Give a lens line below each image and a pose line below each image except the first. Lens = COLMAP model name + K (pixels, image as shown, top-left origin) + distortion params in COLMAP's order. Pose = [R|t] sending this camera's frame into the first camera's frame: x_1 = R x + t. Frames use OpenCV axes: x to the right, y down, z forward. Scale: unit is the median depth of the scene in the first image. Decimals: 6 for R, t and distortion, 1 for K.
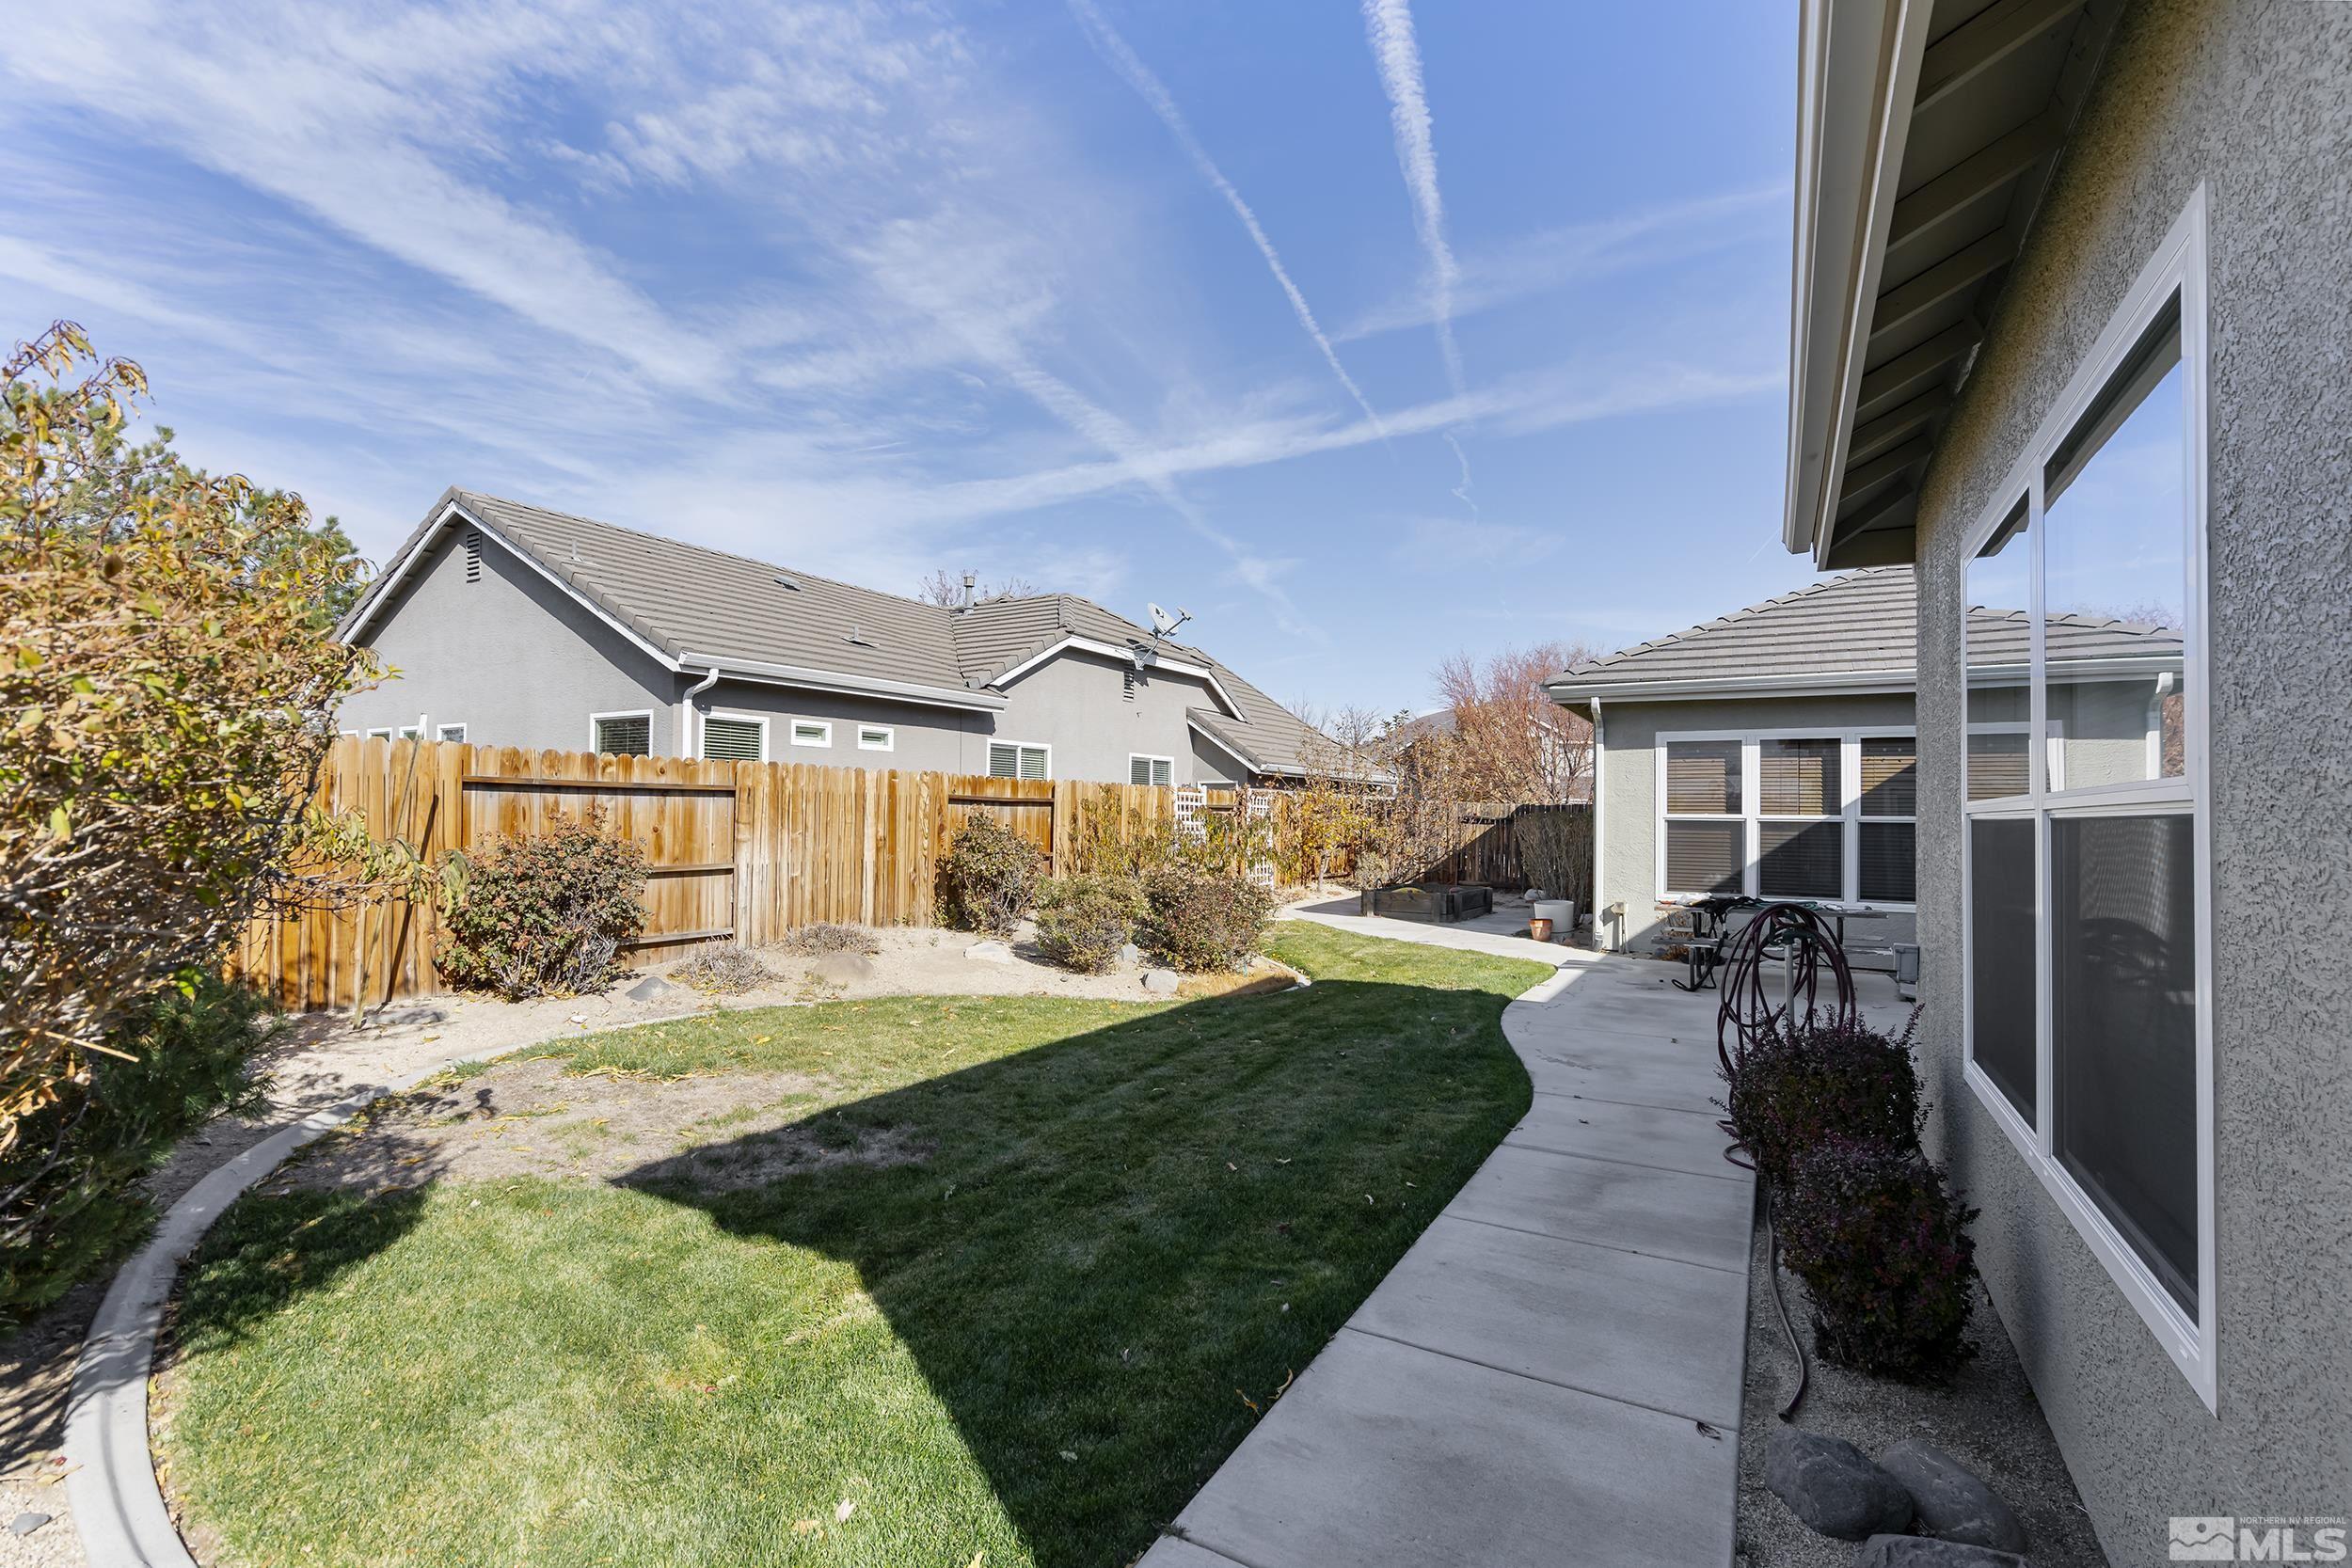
lens RADIAL K [[1080.2, 0, 1168.6], [0, 1080.2, 790.0], [0, 0, 1]] dist [-0.002844, 0.000493]
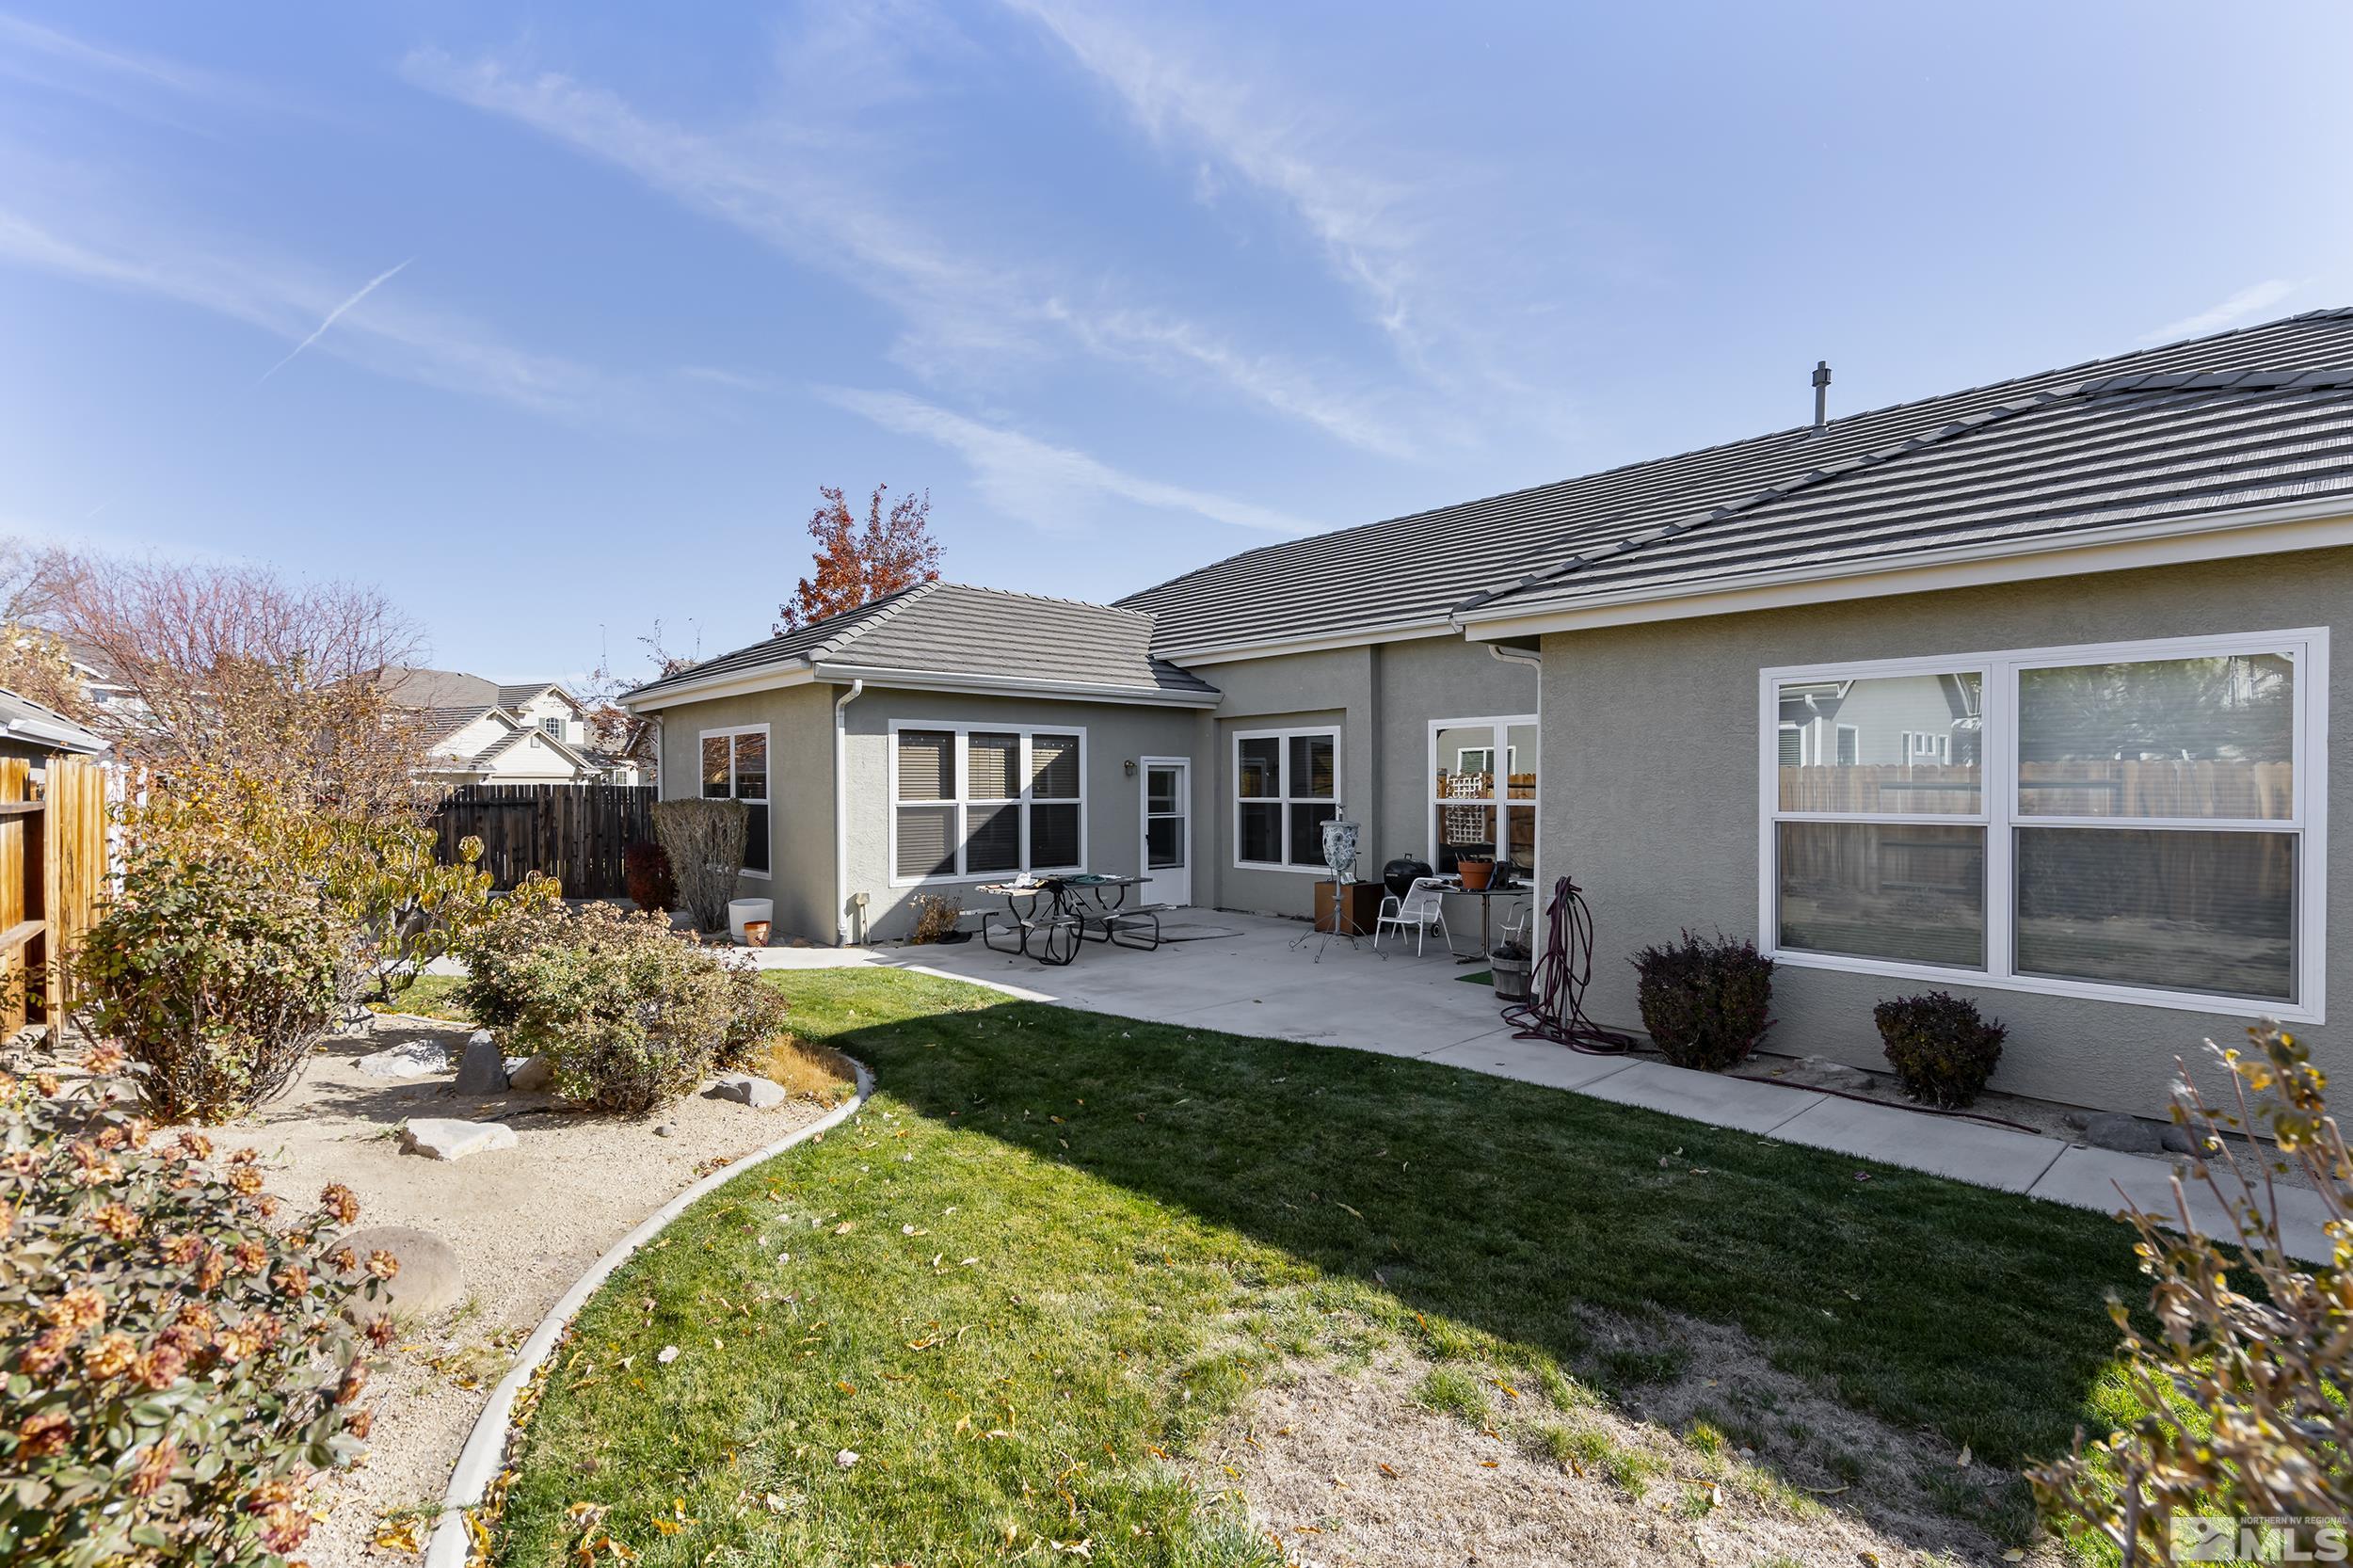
lens RADIAL K [[1080.7, 0, 1165.4], [0, 1080.7, 788.4], [0, 0, 1]] dist [-0.002844, 0.000493]
pose [[0.313619, -0.016358, 0.949408, -0.429201], [-0.012942, 0.999685, 0.021499, -0.014330], [-0.949461, -0.019029, 0.313309, 0.464656]]
